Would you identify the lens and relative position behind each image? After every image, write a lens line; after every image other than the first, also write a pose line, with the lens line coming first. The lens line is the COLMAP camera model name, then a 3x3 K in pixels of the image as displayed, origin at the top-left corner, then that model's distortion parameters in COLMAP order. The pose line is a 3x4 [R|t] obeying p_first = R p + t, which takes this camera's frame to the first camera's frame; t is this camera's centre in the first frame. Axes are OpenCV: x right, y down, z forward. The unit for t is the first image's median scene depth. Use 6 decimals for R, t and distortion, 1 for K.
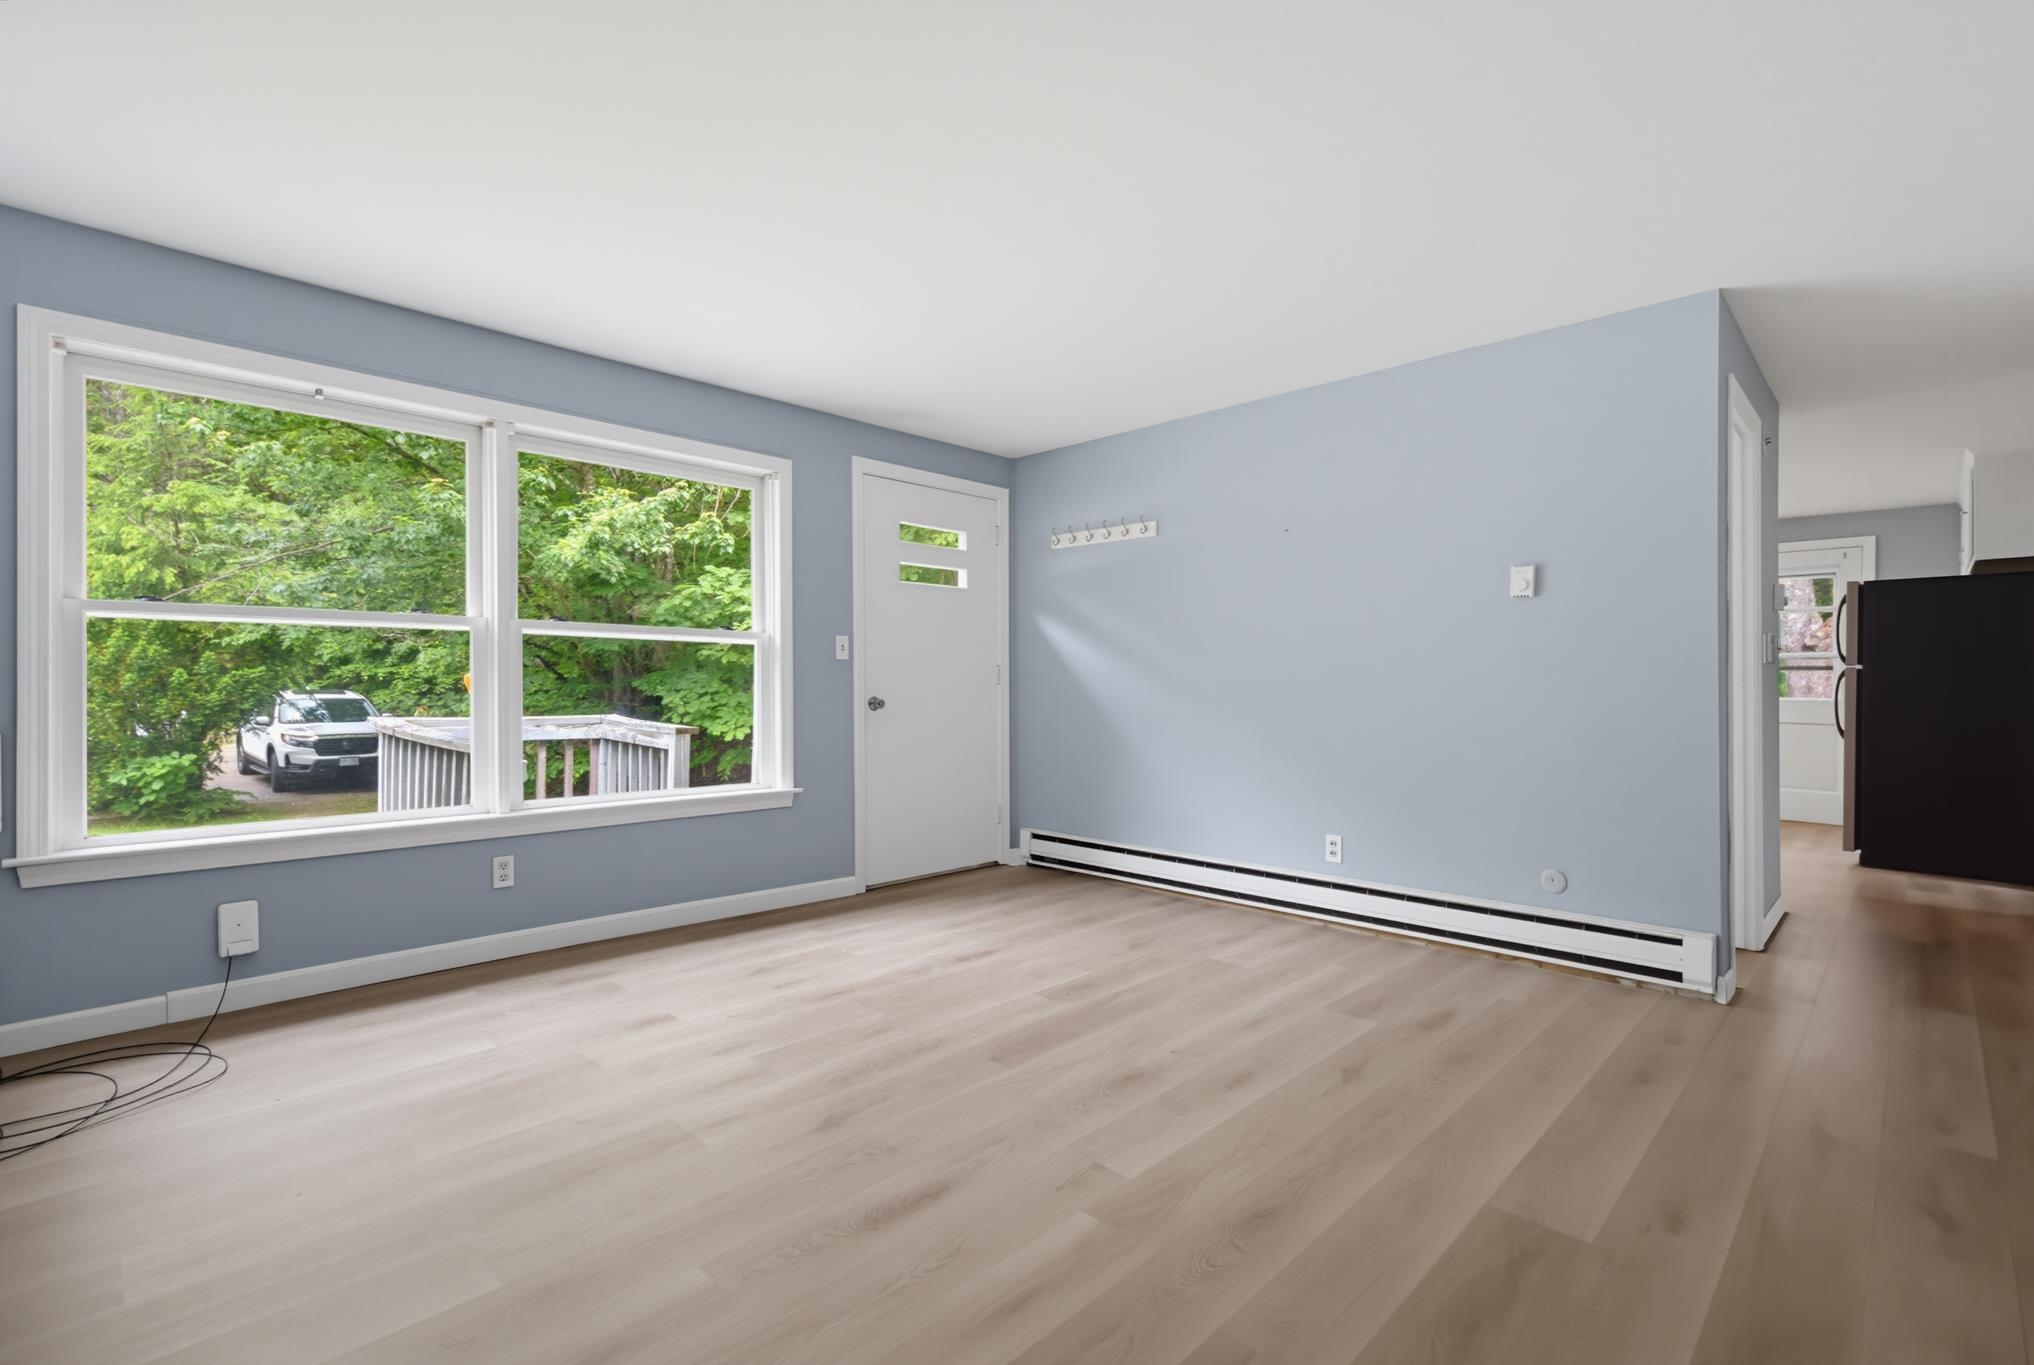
lens RADIAL K [[909.3, 0, 1007.2], [0, 909.3, 688.5], [0, 0, 1]] dist [0.002512, 0.000060]
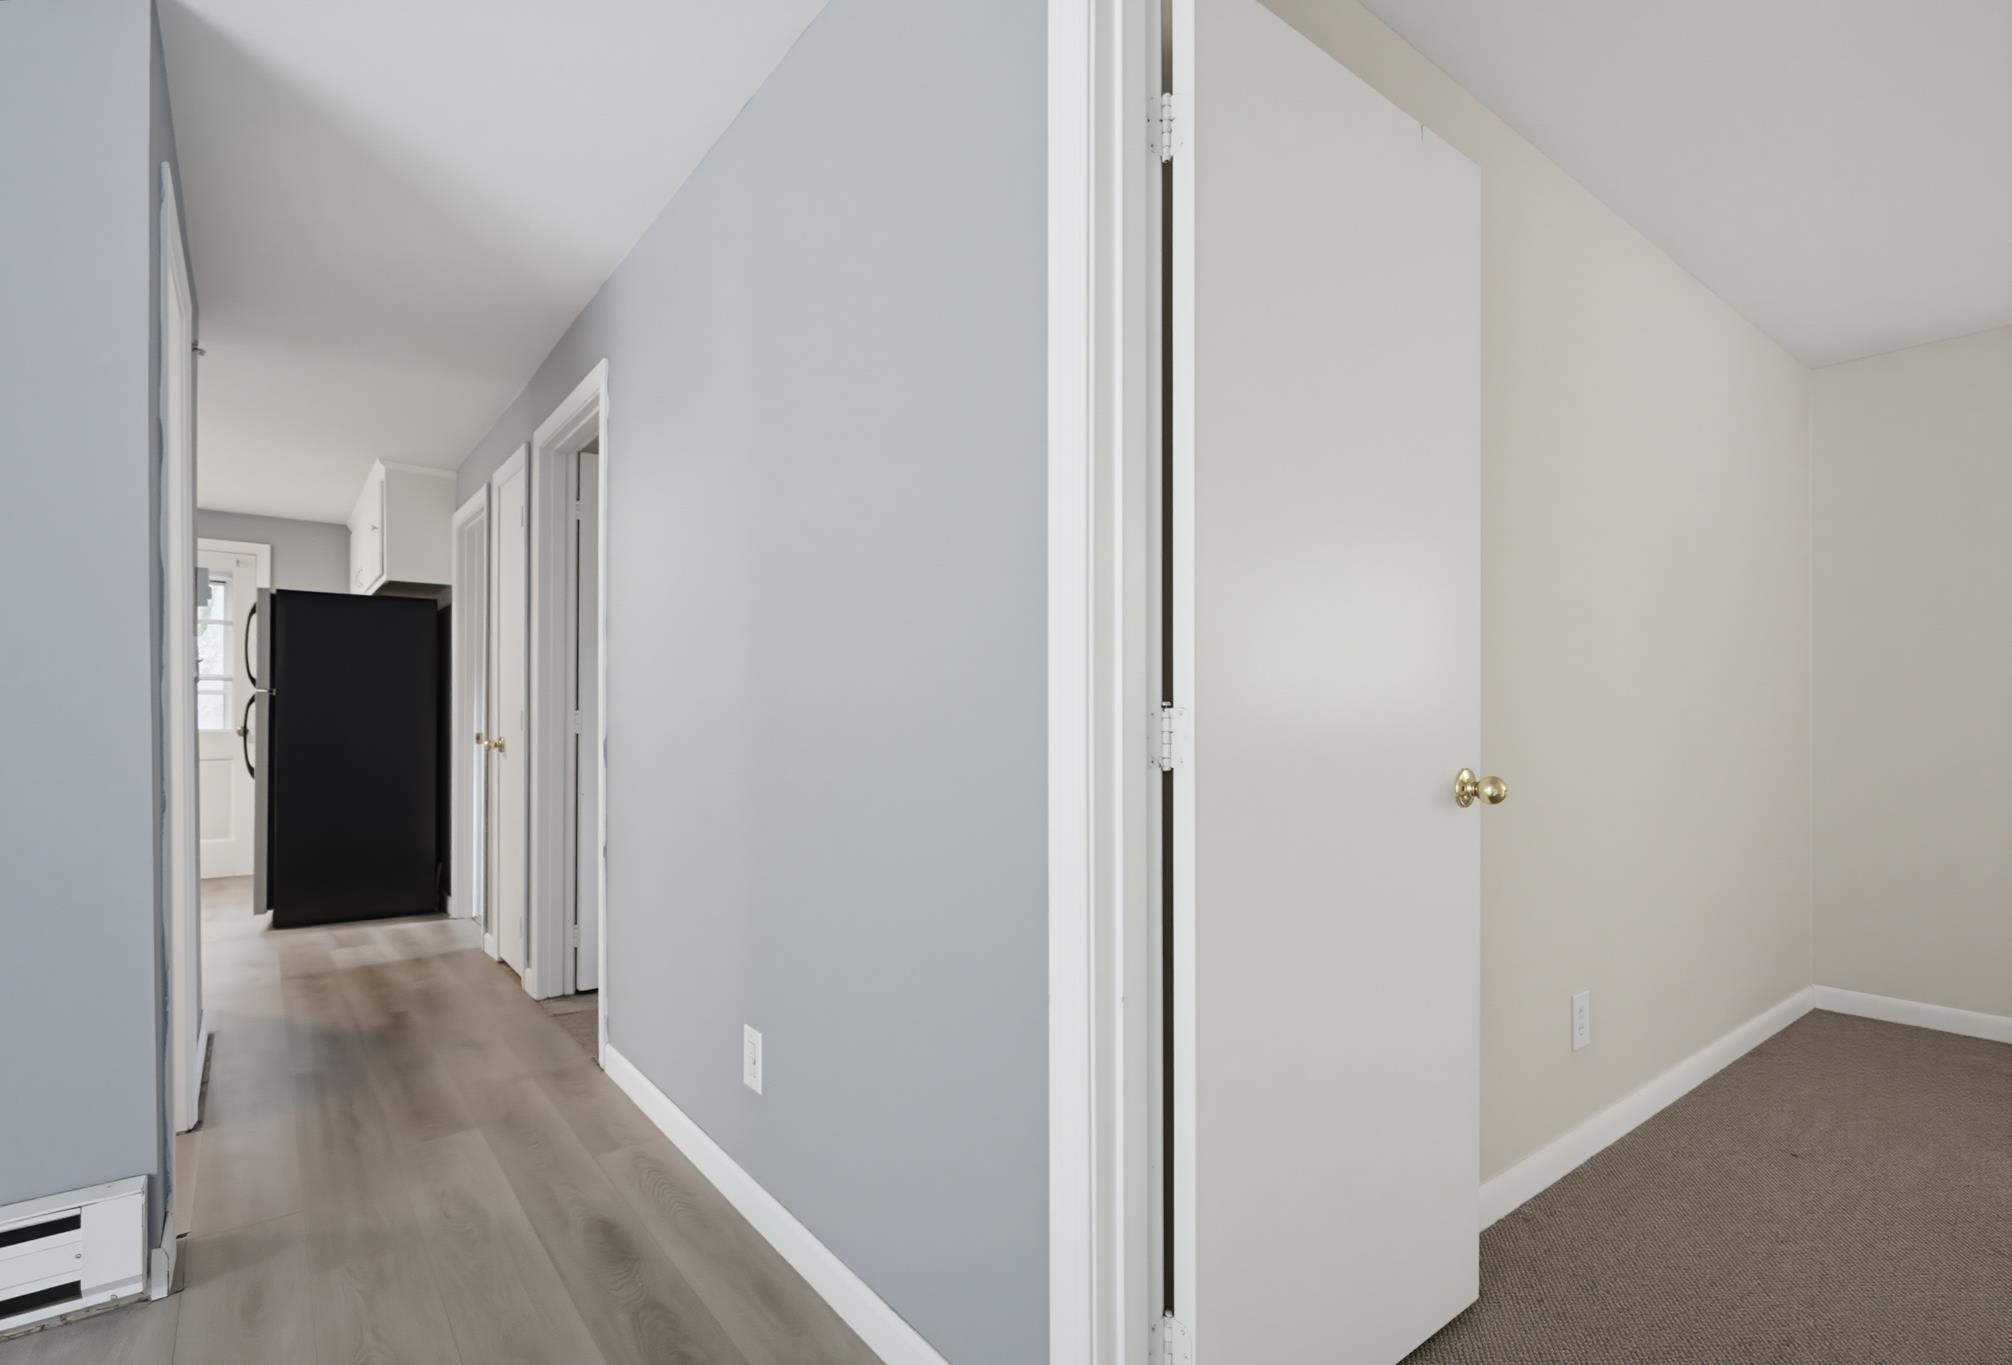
lens RADIAL K [[943.0, 0, 1000.4], [0, 943.0, 719.2], [0, 0, 1]] dist [-0.001574, -0.000274]
pose [[0.115483, -0.003727, 0.993303, 0.156563], [0.003119, 0.999989, 0.003389, 0.000966], [-0.993305, 0.002707, 0.115493, 0.238201]]
